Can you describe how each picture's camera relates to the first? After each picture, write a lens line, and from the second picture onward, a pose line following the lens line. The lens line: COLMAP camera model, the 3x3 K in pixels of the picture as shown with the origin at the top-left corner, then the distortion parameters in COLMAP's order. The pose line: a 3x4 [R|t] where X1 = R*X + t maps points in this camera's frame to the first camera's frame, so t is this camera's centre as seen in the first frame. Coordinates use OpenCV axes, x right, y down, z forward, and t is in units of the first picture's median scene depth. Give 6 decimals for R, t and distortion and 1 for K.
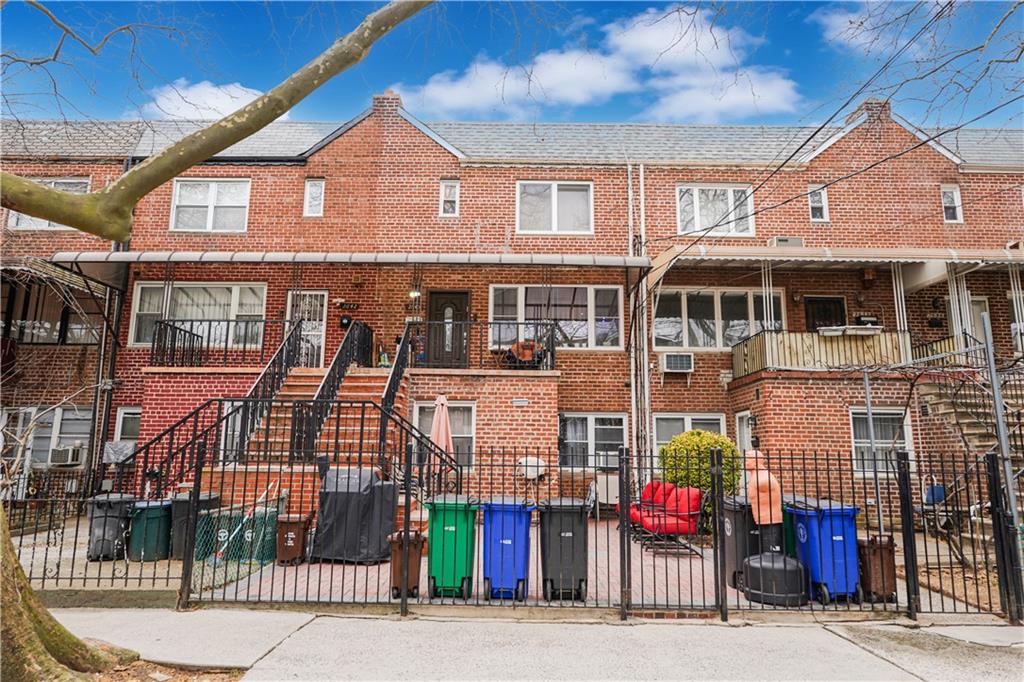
lens RADIAL K [[725.5, 0, 512.0], [0, 725.5, 341.0], [0, 0, 1]] dist [-0.000205, -0.000506]
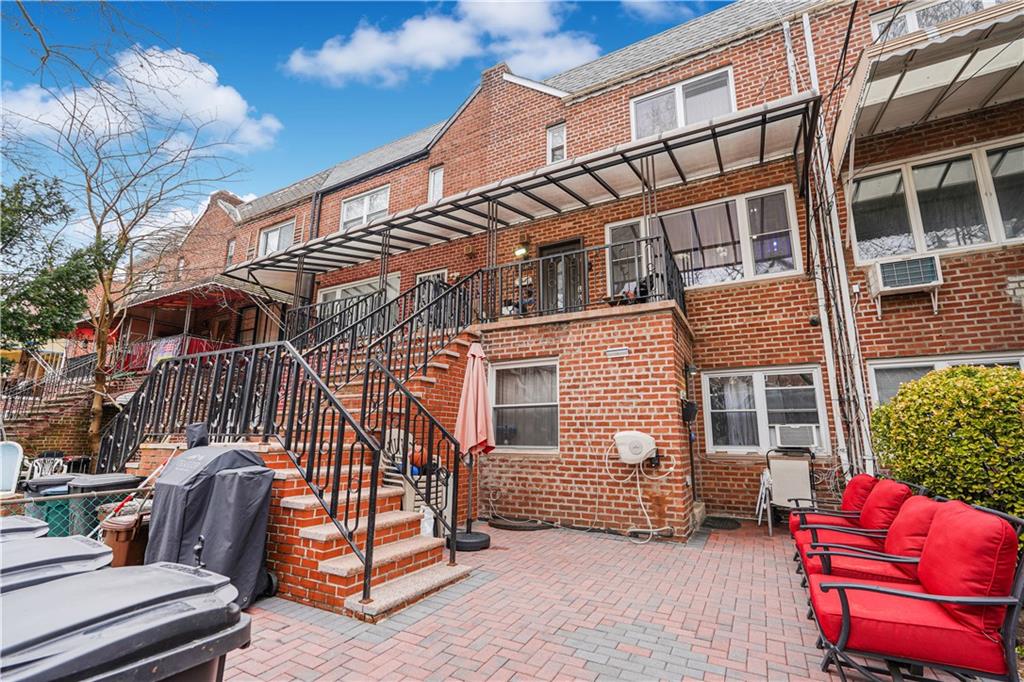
lens RADIAL K [[462.0, 0, 509.6], [0, 462.0, 347.6], [0, 0, 1]] dist [-0.002044, 0.000954]
pose [[0.866645, -0.100724, -0.488653, 0.137932], [0.080402, 0.994804, -0.062459, 0.098948], [0.492405, 0.014841, 0.870240, 0.561624]]
